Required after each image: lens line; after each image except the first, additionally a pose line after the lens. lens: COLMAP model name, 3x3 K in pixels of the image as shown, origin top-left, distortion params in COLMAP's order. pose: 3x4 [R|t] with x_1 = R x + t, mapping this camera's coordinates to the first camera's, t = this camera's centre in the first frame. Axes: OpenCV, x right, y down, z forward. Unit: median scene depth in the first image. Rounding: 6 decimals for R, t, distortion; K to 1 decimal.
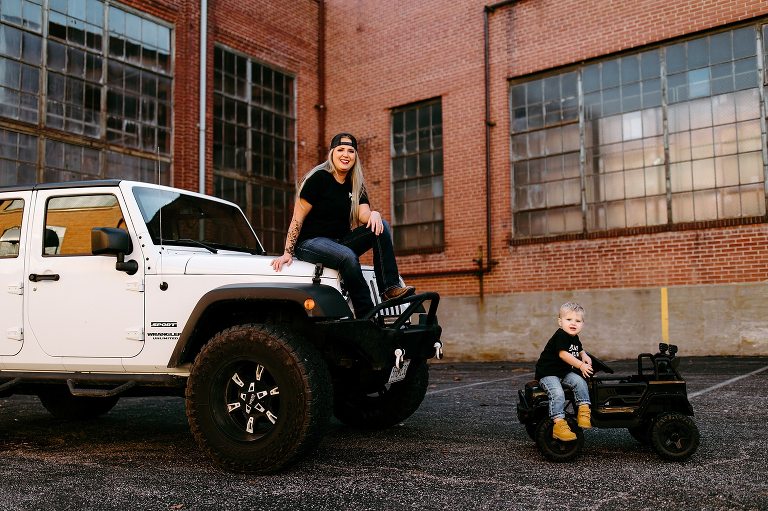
lens RADIAL K [[764.8, 0, 376.1], [0, 764.8, 263.3], [0, 0, 1]] dist [0.007470, -0.002444]
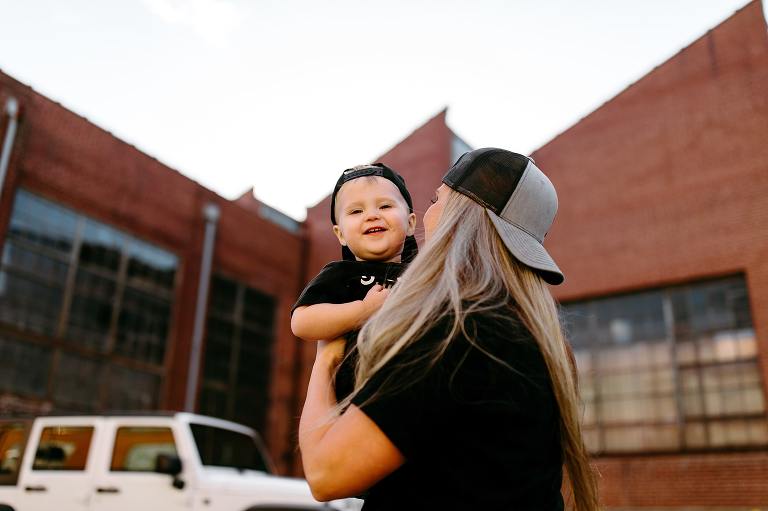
lens RADIAL K [[742.5, 0, 384.1], [0, 742.5, 258.8], [0, 0, 1]] dist [0.010160, -0.009213]
pose [[0.996434, 0.060391, 0.058918, -0.024776], [-0.042195, 0.961416, -0.271842, -0.011910], [-0.073062, 0.268387, 0.960537, -0.116254]]
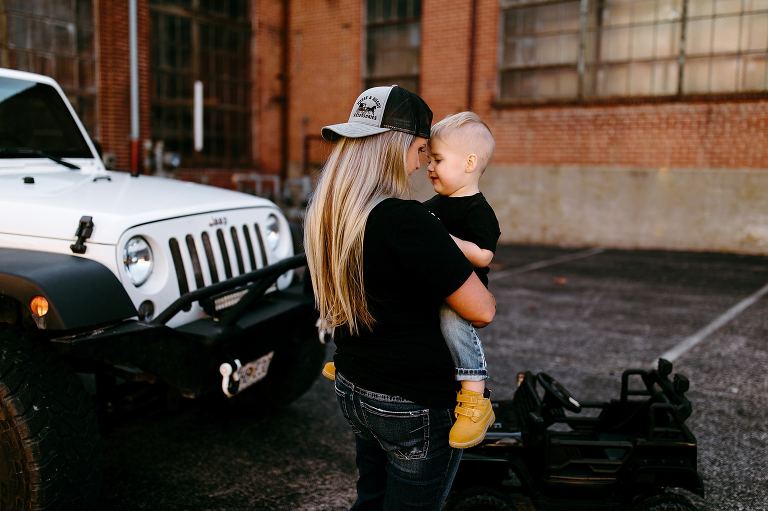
lens RADIAL K [[752.9, 0, 390.7], [0, 752.9, 259.5], [0, 0, 1]] dist [-0.002821, 0.014532]
pose [[0.999217, 0.029890, 0.025937, 0.043728], [-0.034610, 0.977831, 0.206513, -0.029957], [-0.019189, -0.207249, 0.978100, 0.138136]]
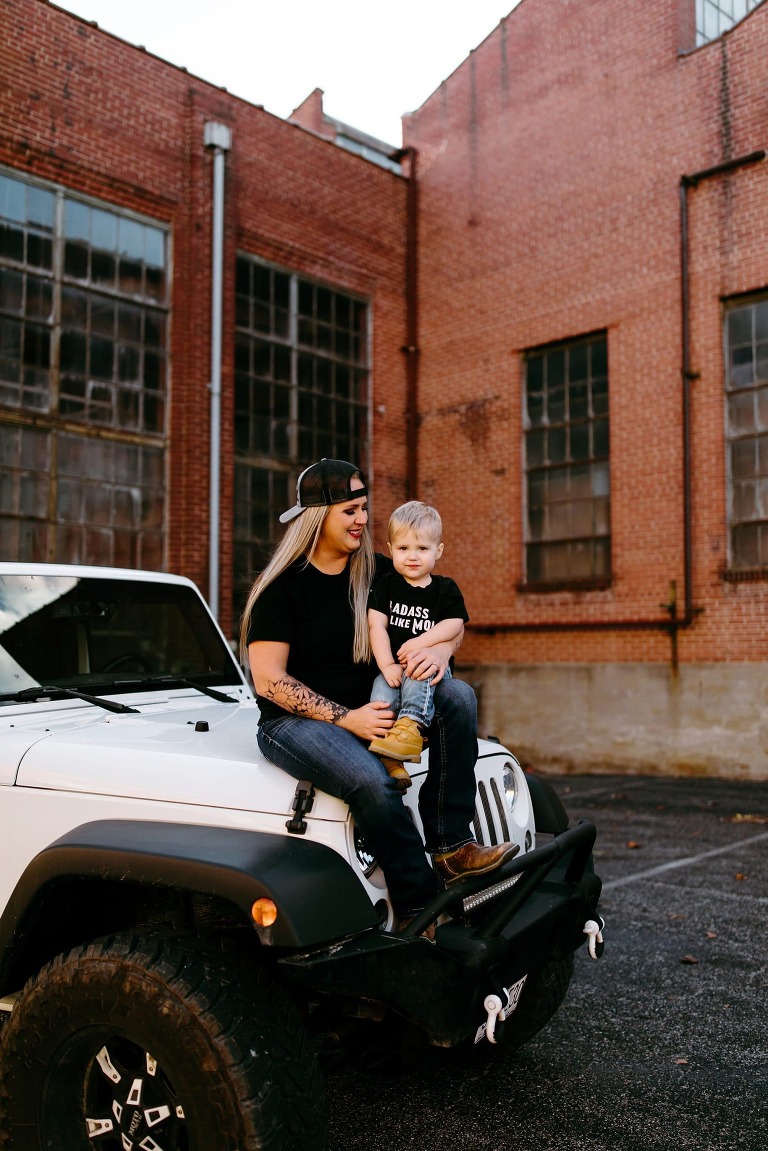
lens RADIAL K [[1112.8, 0, 389.4], [0, 1112.8, 572.8], [0, 0, 1]] dist [0.010160, -0.009213]
pose [[0.994056, 0.000612, -0.108868, 0.012268], [0.000154, 0.999975, 0.007031, -0.037483], [0.108869, -0.007006, 0.994031, 0.124323]]
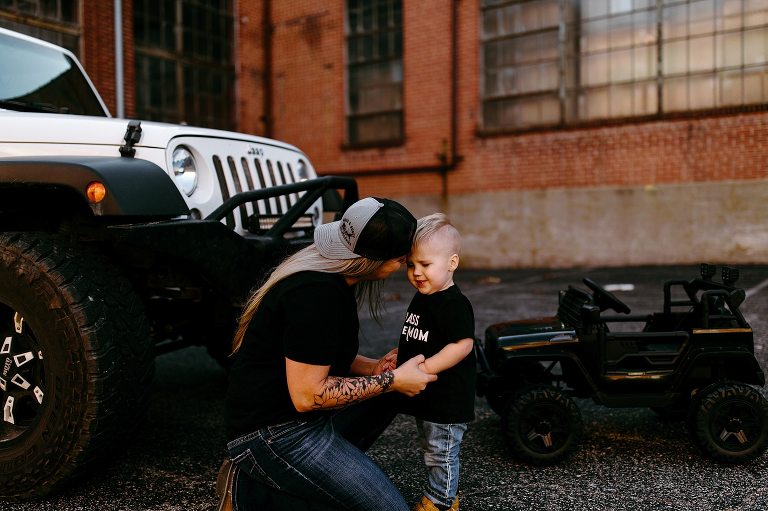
lens RADIAL K [[755.3, 0, 393.4], [0, 755.3, 257.4], [0, 0, 1]] dist [0.007507, -0.002888]
pose [[0.998161, -0.001142, 0.060610, 0.026430], [-0.006205, 0.992647, 0.120883, 0.008620], [-0.060302, -0.121037, 0.990815, 0.131758]]
